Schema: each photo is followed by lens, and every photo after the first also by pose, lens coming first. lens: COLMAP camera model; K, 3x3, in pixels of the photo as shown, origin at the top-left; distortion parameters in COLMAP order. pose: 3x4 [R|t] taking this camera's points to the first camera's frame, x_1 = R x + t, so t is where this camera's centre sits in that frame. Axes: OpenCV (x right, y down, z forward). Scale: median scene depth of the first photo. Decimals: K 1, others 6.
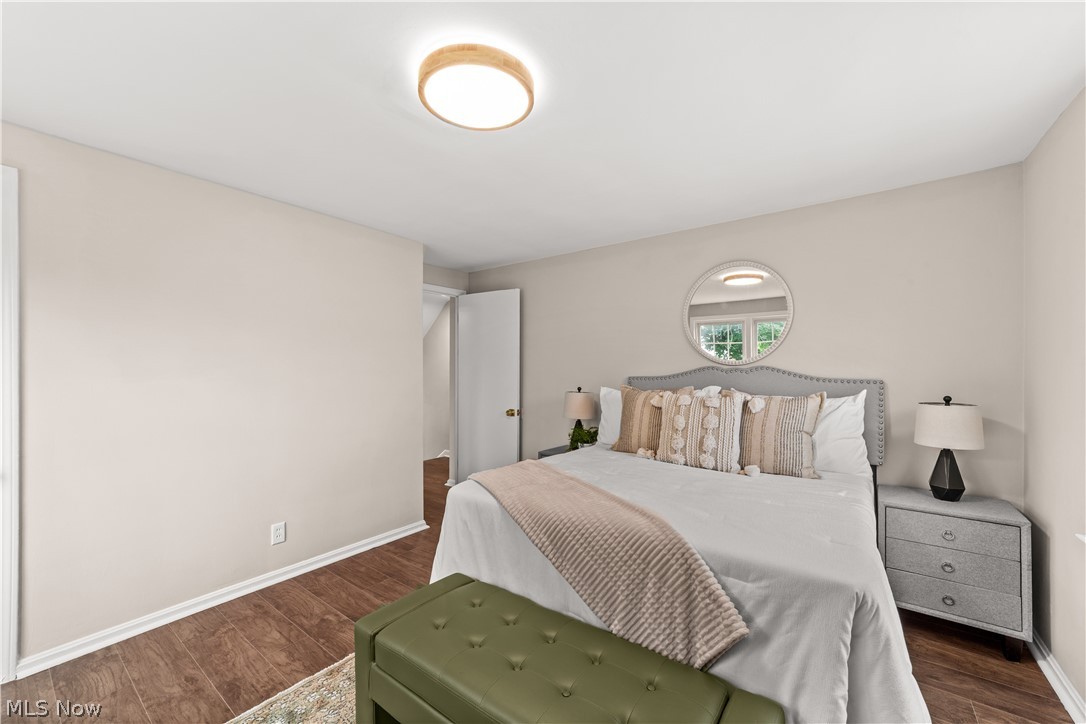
lens RADIAL K [[414.5, 0, 531.7], [0, 414.5, 368.7], [0, 0, 1]] dist [0.002632, 0.000524]
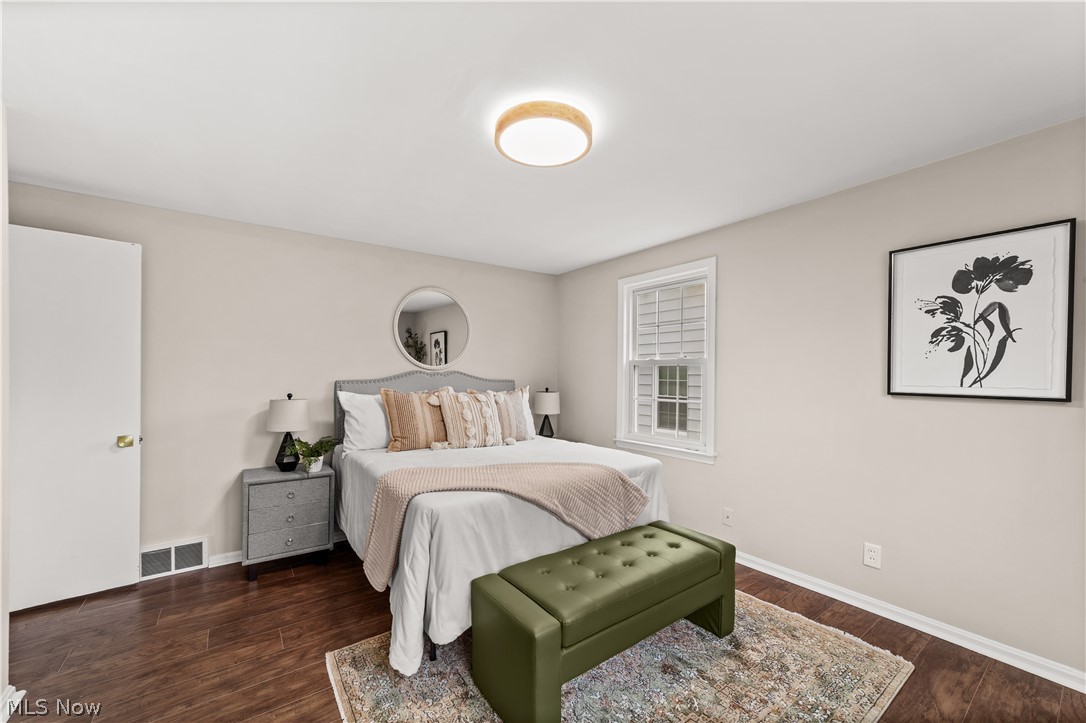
lens RADIAL K [[414.5, 0, 531.7], [0, 414.5, 368.2], [0, 0, 1]] dist [0.002632, 0.000524]
pose [[0.326930, 0.013424, 0.944953, -0.797150], [-0.008345, 0.999901, -0.011318, -0.002774], [-0.945012, -0.004186, 0.327009, 0.401352]]
